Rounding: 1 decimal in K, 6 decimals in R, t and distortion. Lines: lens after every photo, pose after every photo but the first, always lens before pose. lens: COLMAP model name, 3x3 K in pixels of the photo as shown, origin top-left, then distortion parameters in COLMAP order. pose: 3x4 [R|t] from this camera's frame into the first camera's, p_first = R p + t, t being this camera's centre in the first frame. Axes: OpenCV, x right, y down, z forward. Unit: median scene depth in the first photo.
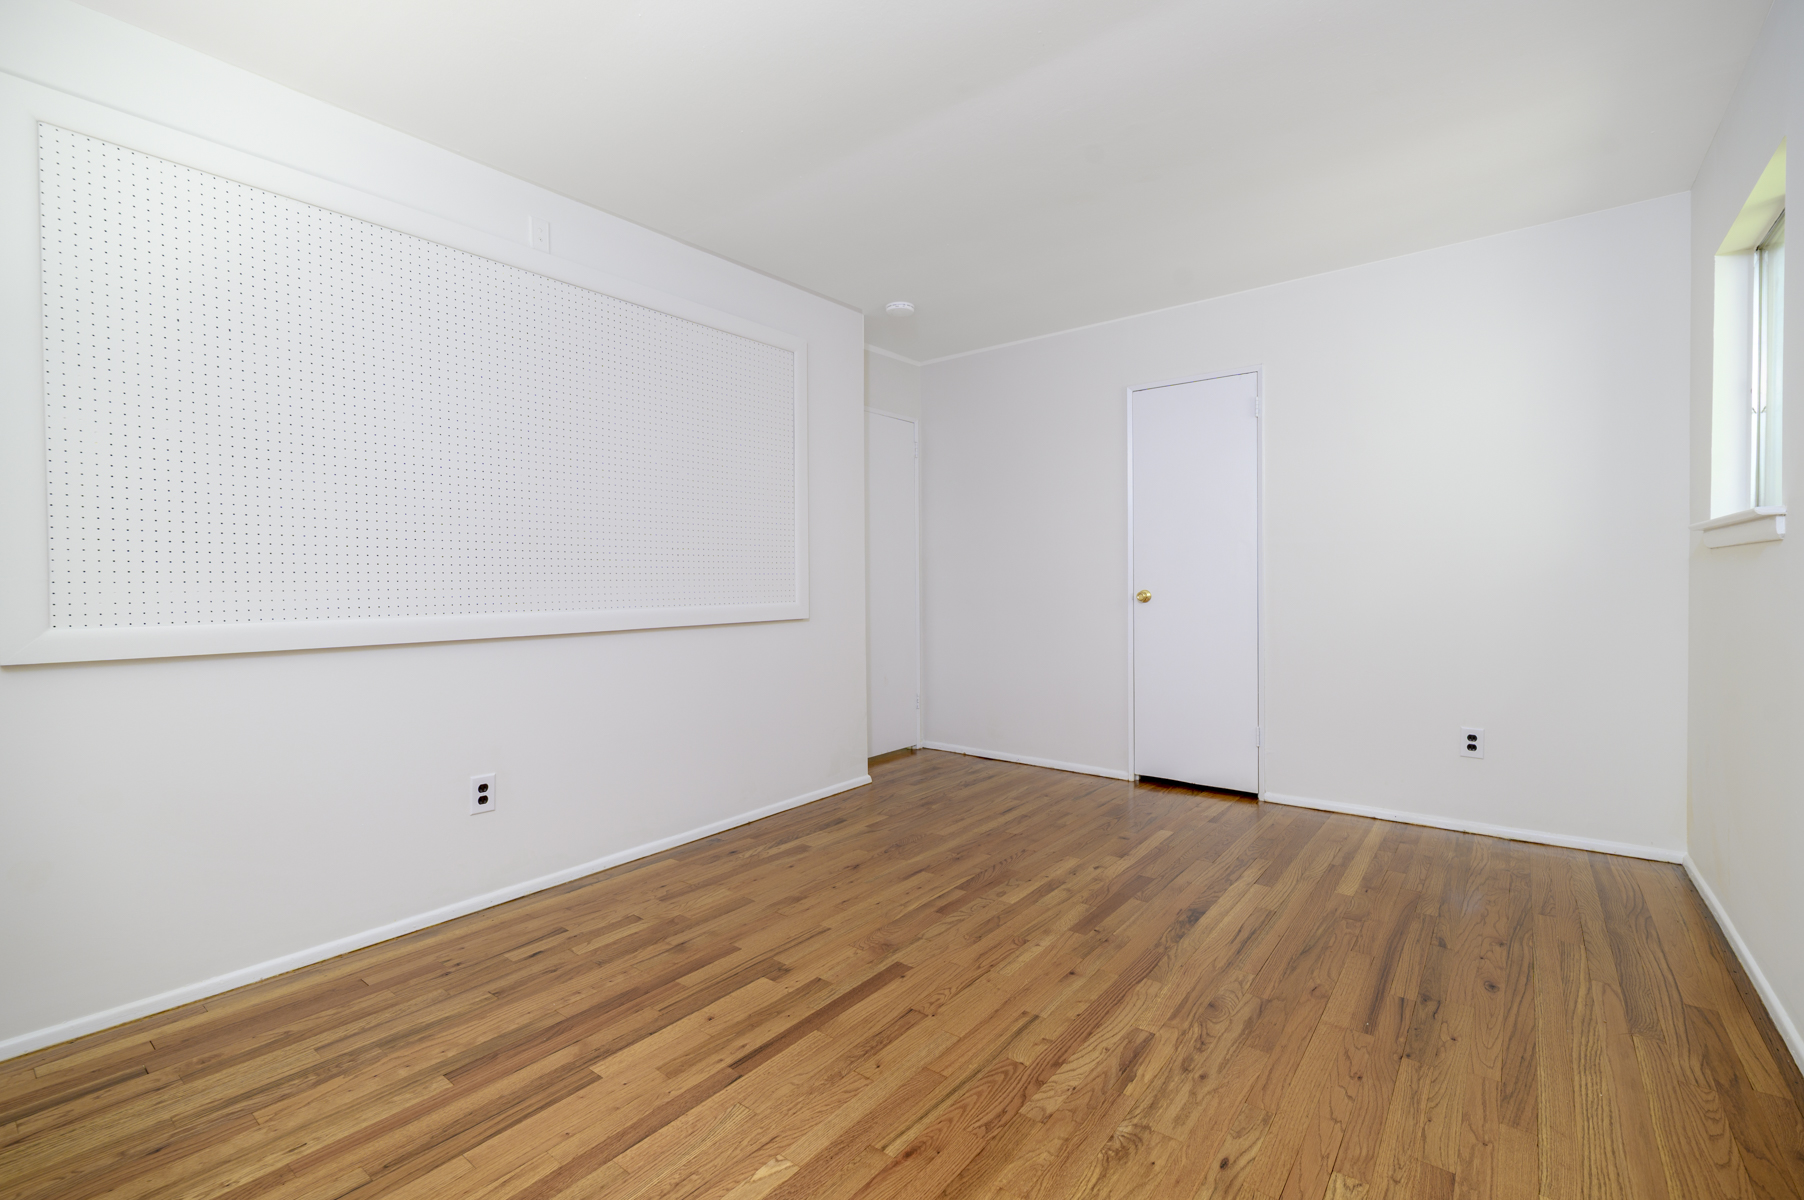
lens RADIAL K [[790.0, 0, 903.1], [0, 790.0, 595.1], [0, 0, 1]] dist [0.000788, -0.003026]
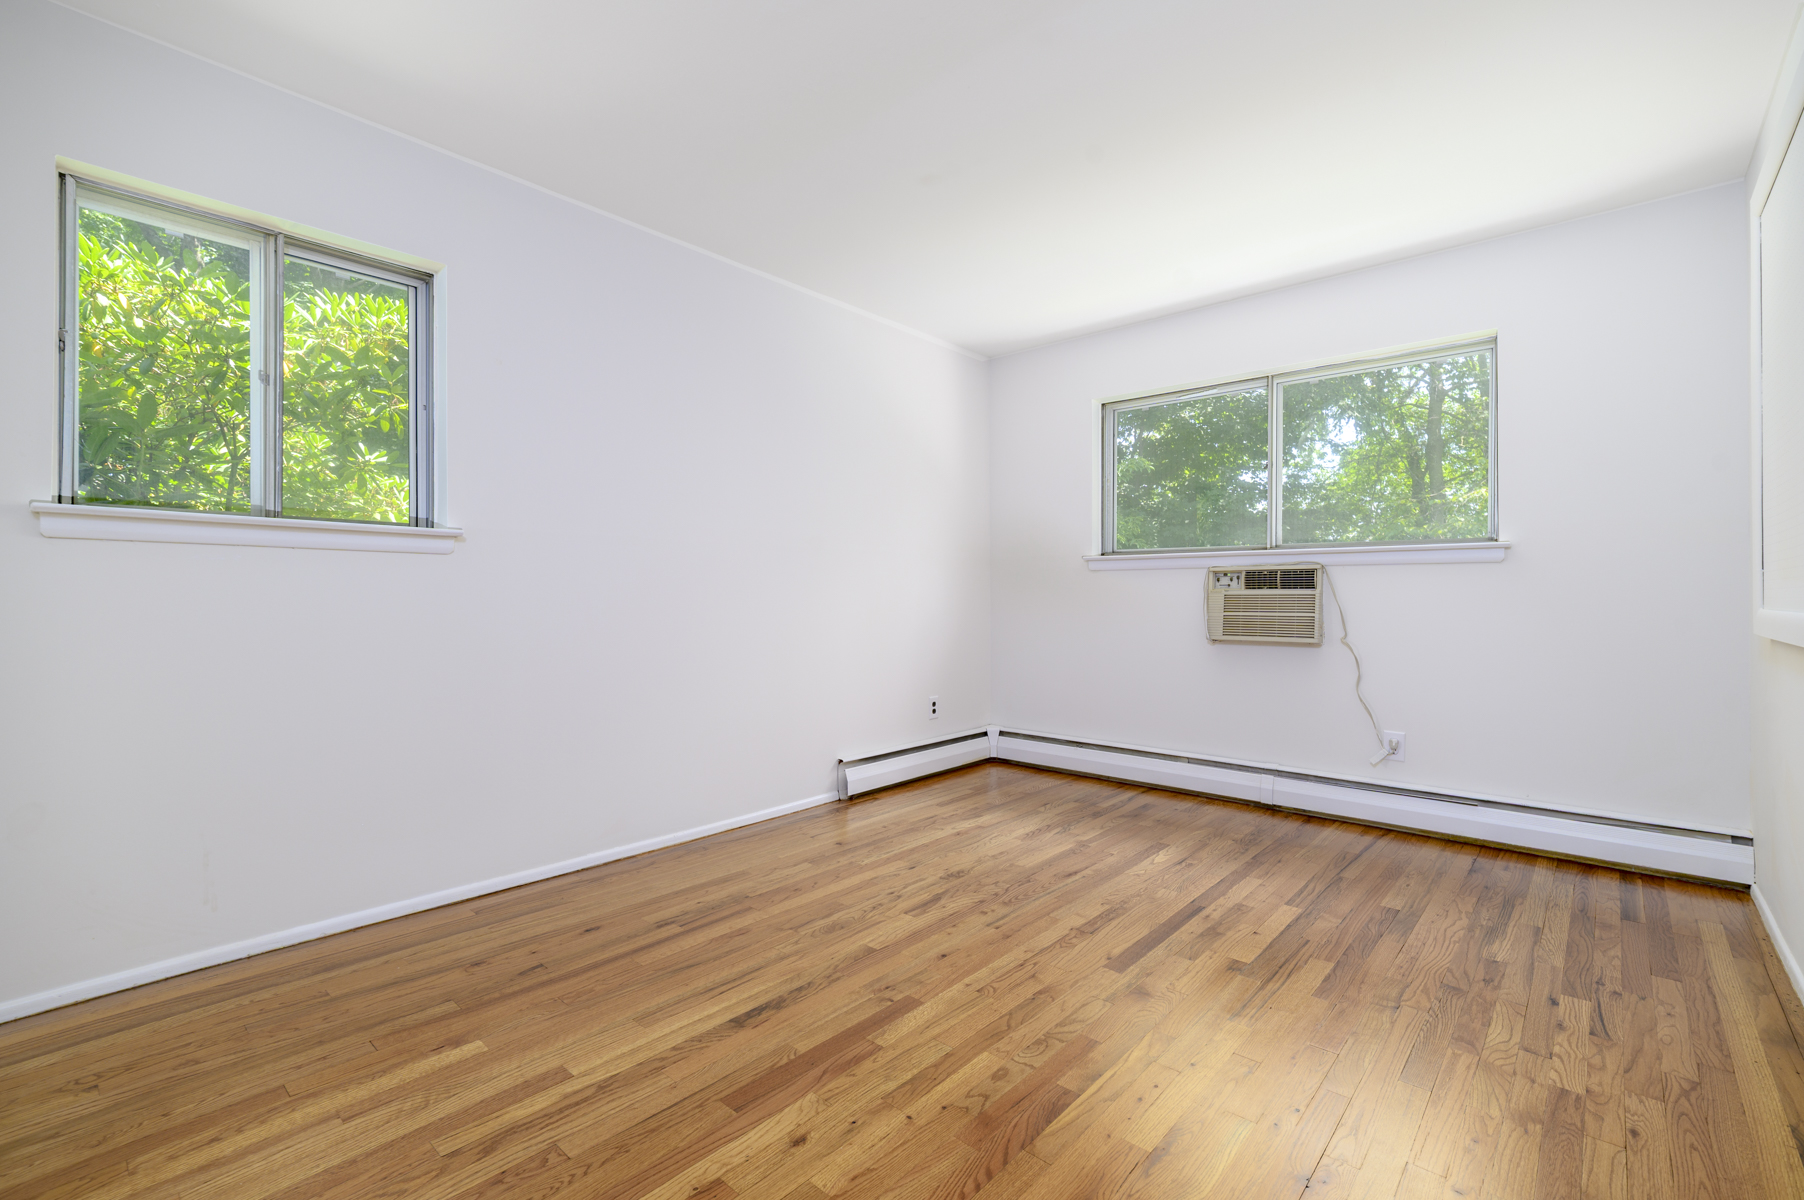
lens RADIAL K [[790.0, 0, 900.6], [0, 790.0, 596.8], [0, 0, 1]] dist [0.000788, -0.003026]
pose [[-0.997781, 0.009824, 0.065852, 0.196919], [0.010785, 0.999840, 0.014245, -0.007288], [-0.065701, 0.014924, -0.997728, 2.026054]]
